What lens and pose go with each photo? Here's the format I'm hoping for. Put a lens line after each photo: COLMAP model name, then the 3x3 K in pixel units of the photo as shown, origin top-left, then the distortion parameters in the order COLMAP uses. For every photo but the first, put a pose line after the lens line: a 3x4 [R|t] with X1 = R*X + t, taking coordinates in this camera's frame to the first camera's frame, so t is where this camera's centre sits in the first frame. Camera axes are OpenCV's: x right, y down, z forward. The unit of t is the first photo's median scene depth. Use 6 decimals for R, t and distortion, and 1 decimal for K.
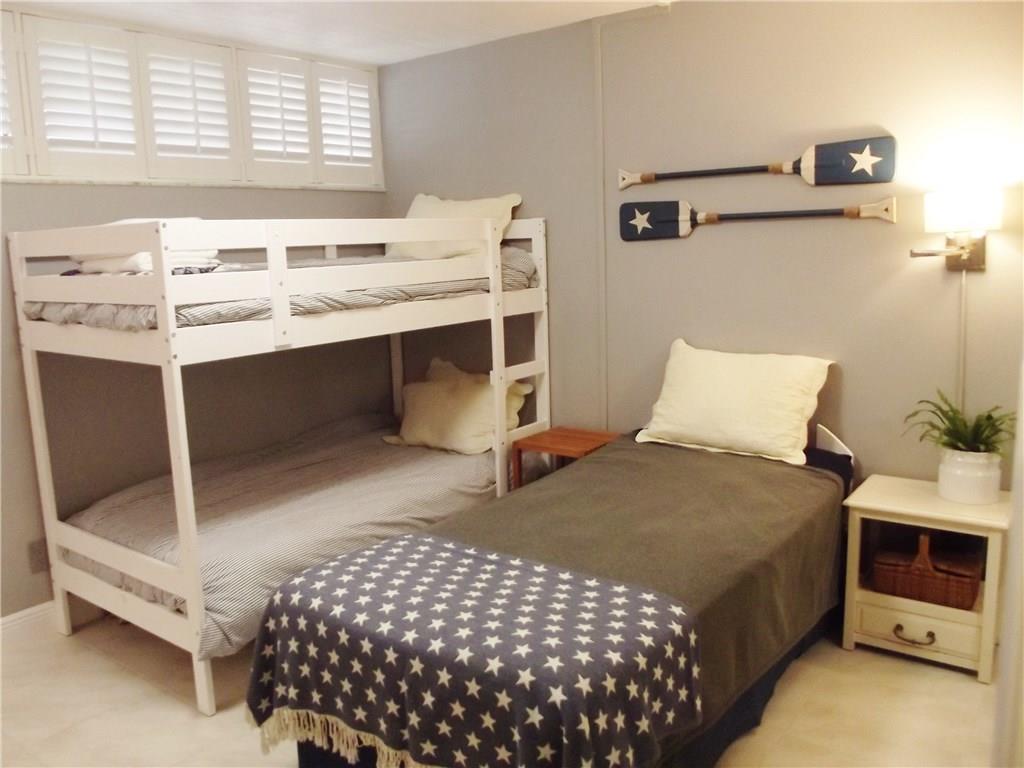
lens RADIAL K [[851.1, 0, 512.0], [0, 851.1, 384.0], [0, 0, 1]] dist [-0.066507, 0.033582]
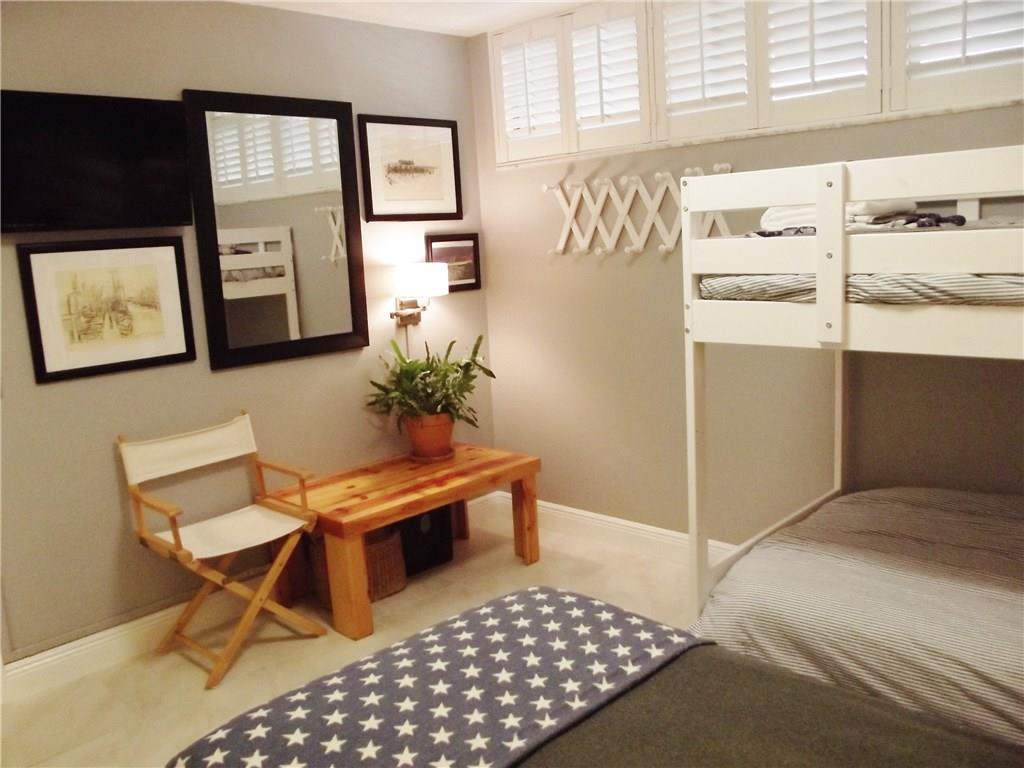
lens RADIAL K [[852.4, 0, 497.4], [0, 852.4, 382.0], [0, 0, 1]] dist [-0.059238, 0.000488]
pose [[-0.164975, 0.210434, -0.963587, 0.476549], [-0.094891, 0.969056, 0.227875, -0.151944], [0.981722, 0.129029, -0.139902, 0.848059]]
